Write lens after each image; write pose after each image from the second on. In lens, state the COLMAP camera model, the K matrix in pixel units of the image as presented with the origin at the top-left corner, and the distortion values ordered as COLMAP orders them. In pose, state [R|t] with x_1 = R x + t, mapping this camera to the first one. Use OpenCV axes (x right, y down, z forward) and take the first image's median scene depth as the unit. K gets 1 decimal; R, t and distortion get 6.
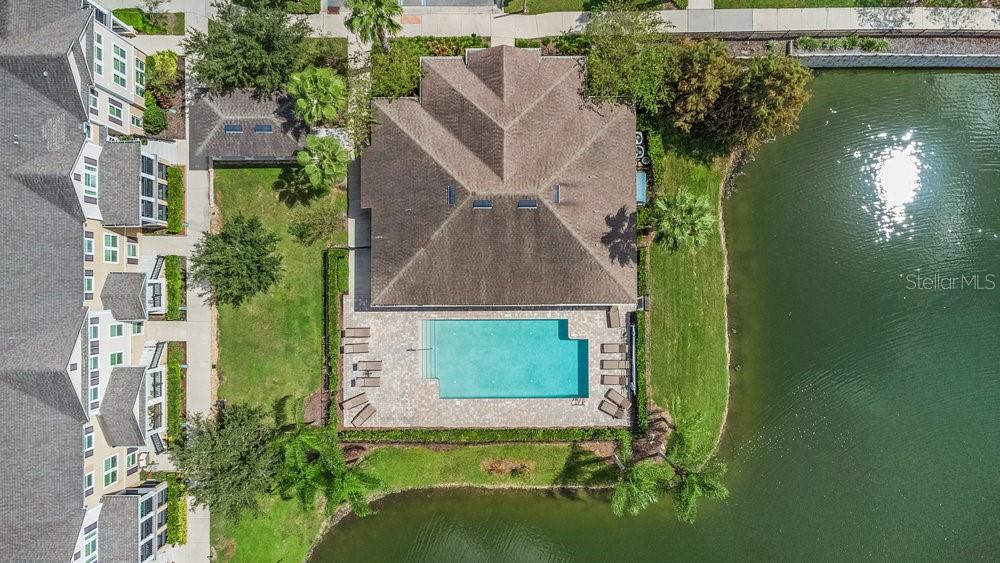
lens RADIAL K [[728.0, 0, 501.6], [0, 728.0, 281.1], [0, 0, 1]] dist [0.011041, -0.007432]
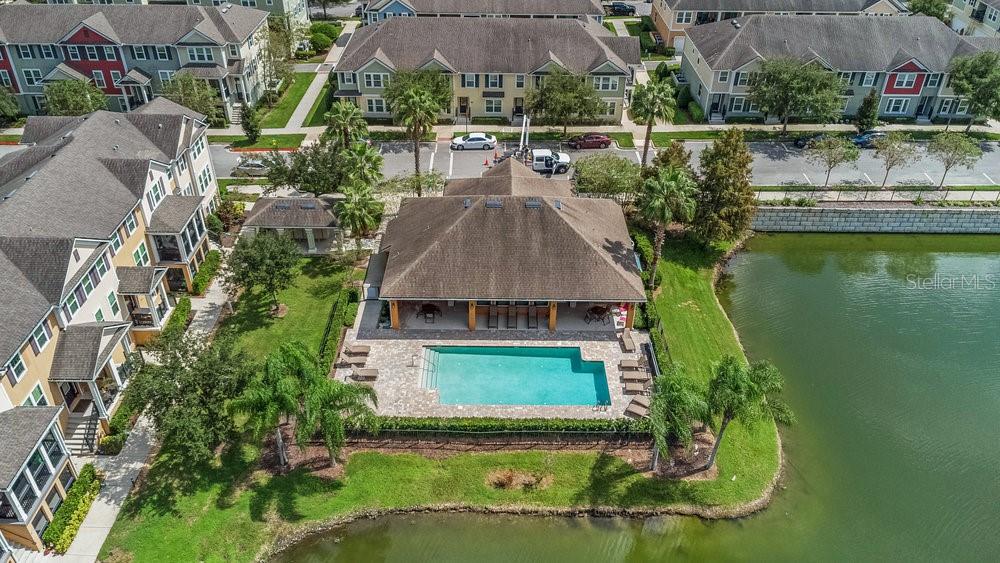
lens RADIAL K [[728.0, 0, 498.7], [0, 728.0, 280.8], [0, 0, 1]] dist [0.011041, -0.007432]
pose [[0.999971, 0.007475, -0.001279, -0.014113], [-0.005503, 0.599205, -0.800577, 0.761665], [-0.005218, 0.800561, 0.599229, 0.362461]]
